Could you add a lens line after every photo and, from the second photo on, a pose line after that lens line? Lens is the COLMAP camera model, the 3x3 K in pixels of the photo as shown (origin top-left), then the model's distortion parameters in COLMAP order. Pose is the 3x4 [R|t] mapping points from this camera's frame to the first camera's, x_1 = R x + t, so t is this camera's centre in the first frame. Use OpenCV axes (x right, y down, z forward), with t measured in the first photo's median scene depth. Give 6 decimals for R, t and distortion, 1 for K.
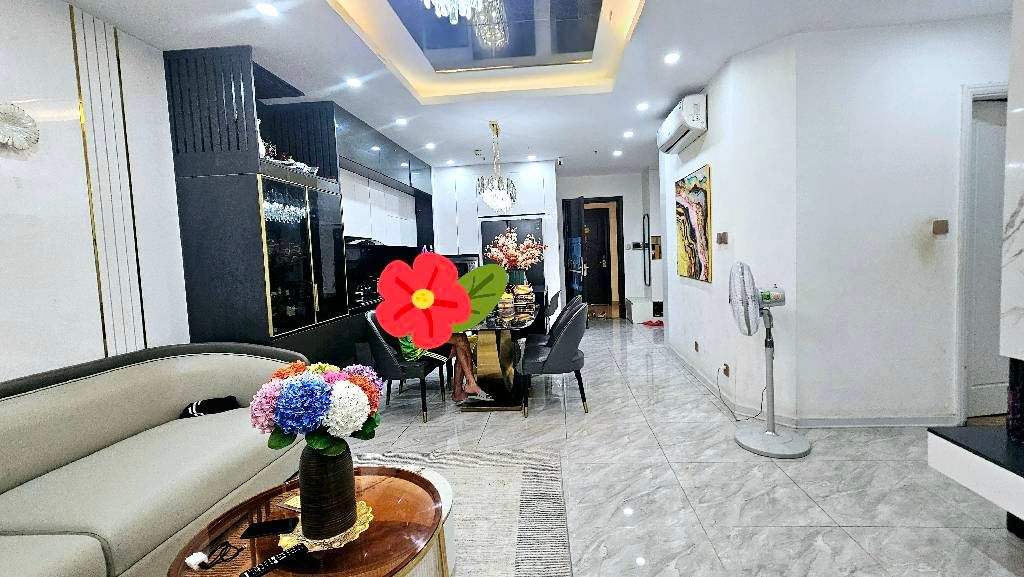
lens RADIAL K [[427.6, 0, 512.0], [0, 427.6, 288.5], [0, 0, 1]] dist [0.000520, 0.000030]
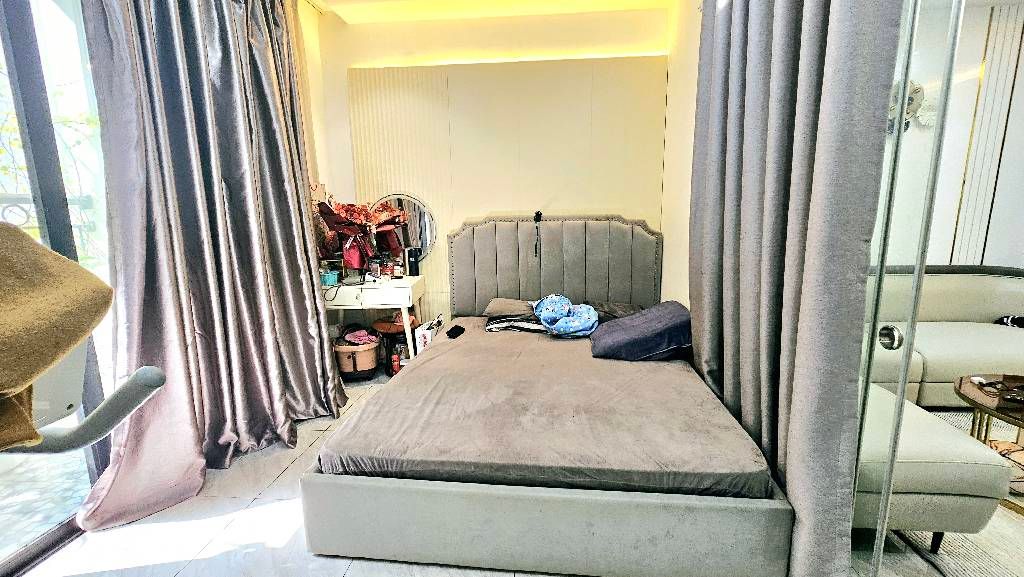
lens RADIAL K [[427.6, 0, 512.0], [0, 427.6, 288.5], [0, 0, 1]] dist [0.000520, 0.000030]
pose [[0.007095, 0.209169, -0.977854, 0.447470], [-0.054169, 0.976523, 0.208491, 0.011307], [0.998507, 0.051490, 0.018259, -0.474986]]
